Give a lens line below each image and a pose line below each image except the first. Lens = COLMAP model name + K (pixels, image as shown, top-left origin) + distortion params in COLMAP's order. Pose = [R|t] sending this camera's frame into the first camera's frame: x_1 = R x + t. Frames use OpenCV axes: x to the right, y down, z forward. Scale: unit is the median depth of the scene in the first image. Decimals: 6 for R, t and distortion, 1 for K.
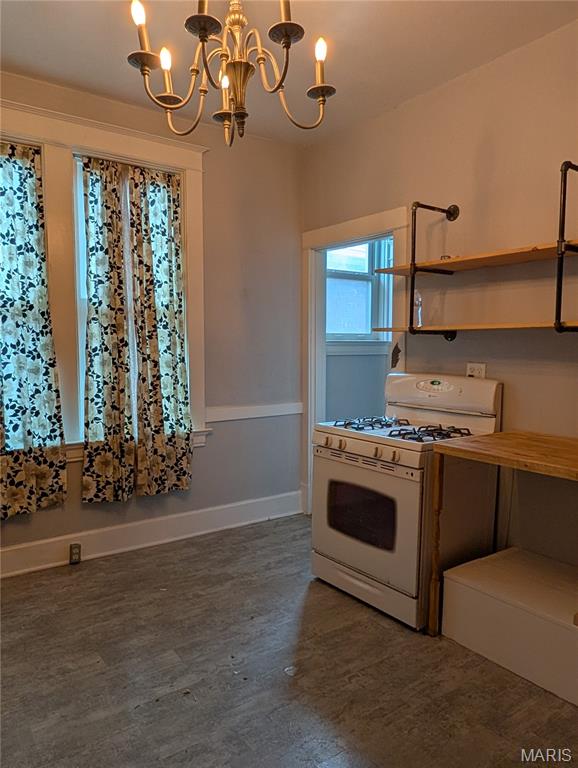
lens RADIAL K [[538.3, 0, 288.6], [0, 538.3, 386.3], [0, 0, 1]] dist [-0.004173, 0.000687]
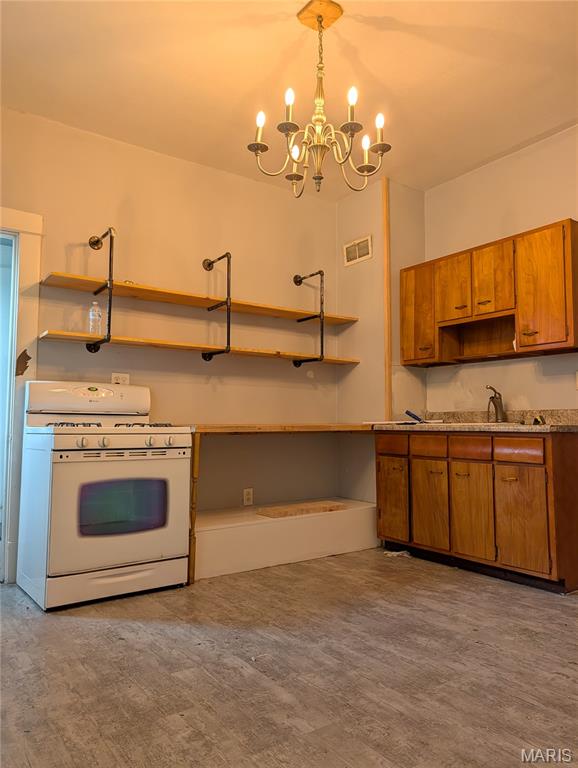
lens RADIAL K [[555.1, 0, 289.8], [0, 555.1, 382.3], [0, 0, 1]] dist [0.022727, -0.024427]
pose [[0.007100, 0.068209, 0.997646, -0.981796], [0.072056, 0.995043, -0.068544, 0.099019], [-0.997375, 0.072373, 0.002150, 0.690974]]
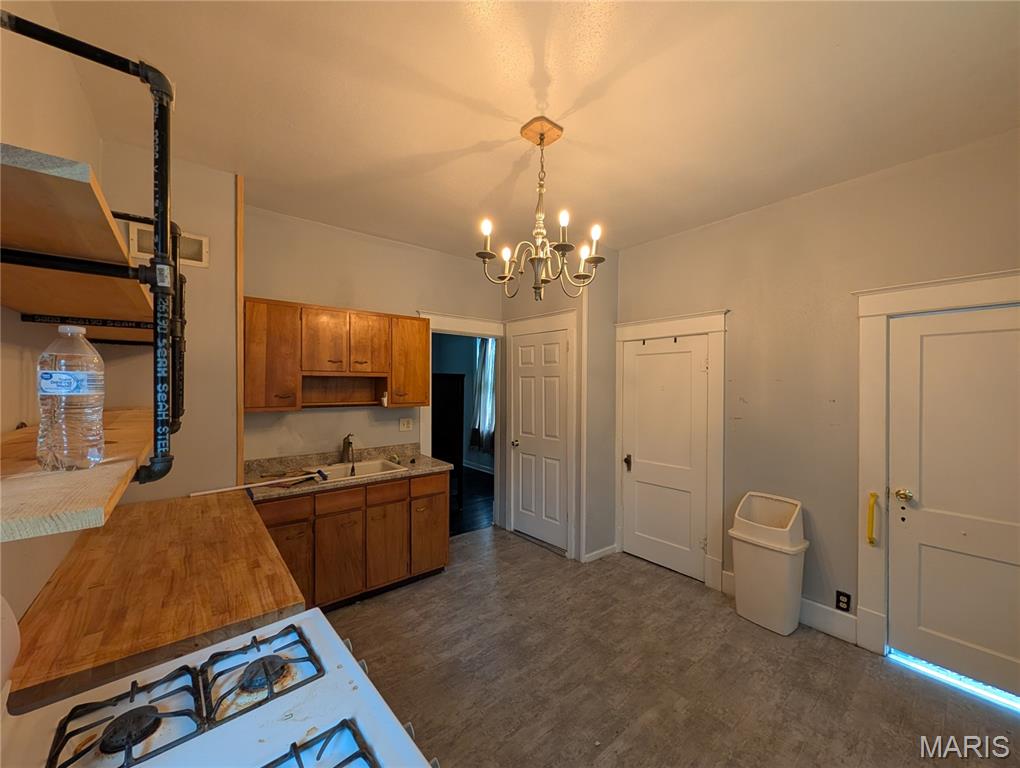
lens RADIAL K [[391.3, 0, 511.6], [0, 391.3, 386.3], [0, 0, 1]] dist [0.000277, 0.000051]
pose [[-0.997623, -0.006651, -0.068593, 0.040103], [-0.012152, 0.996713, 0.080102, -0.186289], [0.067835, 0.080745, -0.994424, 1.349334]]
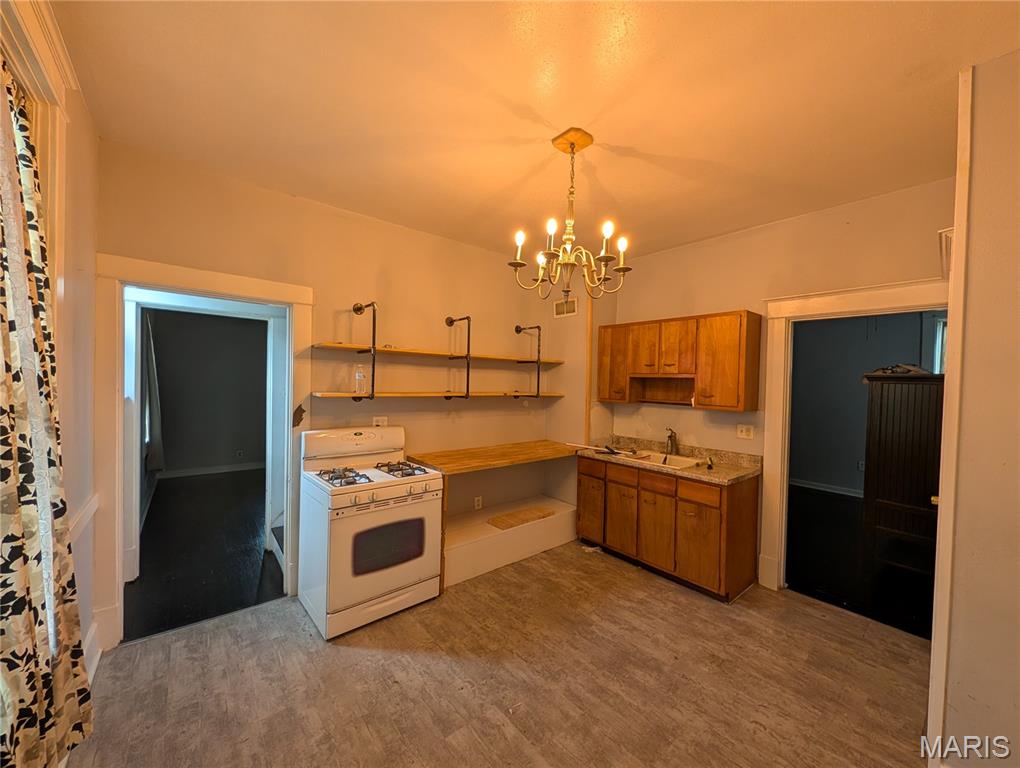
lens RADIAL K [[391.3, 0, 511.6], [0, 391.3, 386.3], [0, 0, 1]] dist [0.000277, 0.000051]
pose [[-0.072098, -0.021158, 0.997173, -0.820504], [0.050975, 0.998390, 0.024870, -0.147939], [-0.996094, 0.052624, -0.070903, 0.792484]]
